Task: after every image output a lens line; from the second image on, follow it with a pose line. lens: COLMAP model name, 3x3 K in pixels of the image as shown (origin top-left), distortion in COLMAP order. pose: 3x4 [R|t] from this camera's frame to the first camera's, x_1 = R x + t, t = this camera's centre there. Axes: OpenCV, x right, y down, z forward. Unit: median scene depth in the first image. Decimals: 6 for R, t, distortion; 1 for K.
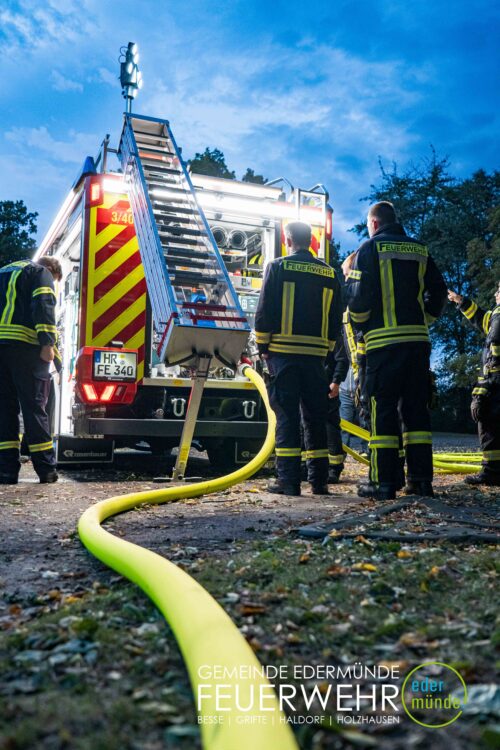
lens RADIAL K [[702.9, 0, 248.6], [0, 702.9, 374.2], [0, 0, 1]] dist [-0.041892, 0.000000]
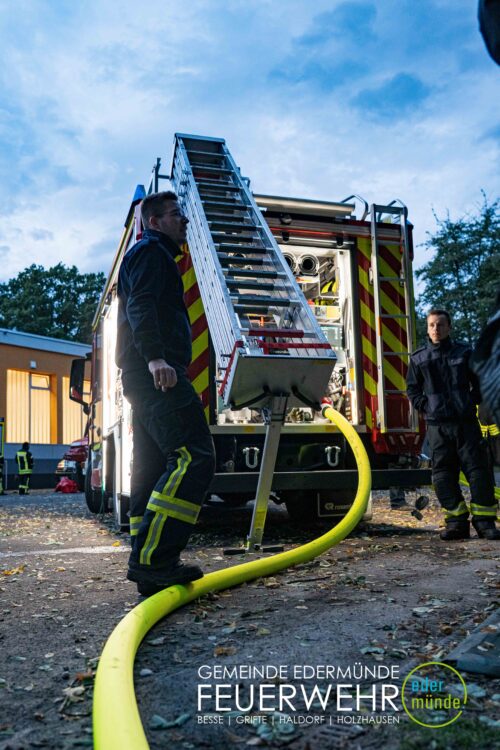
lens RADIAL K [[635.1, 0, 248.7], [0, 635.1, 378.4], [0, 0, 1]] dist [0.013503, 0.001985]
pose [[0.993106, -0.056843, -0.102516, -0.016782], [0.049957, 0.996397, -0.068535, 0.003213], [0.106042, 0.062941, 0.992368, 0.210778]]
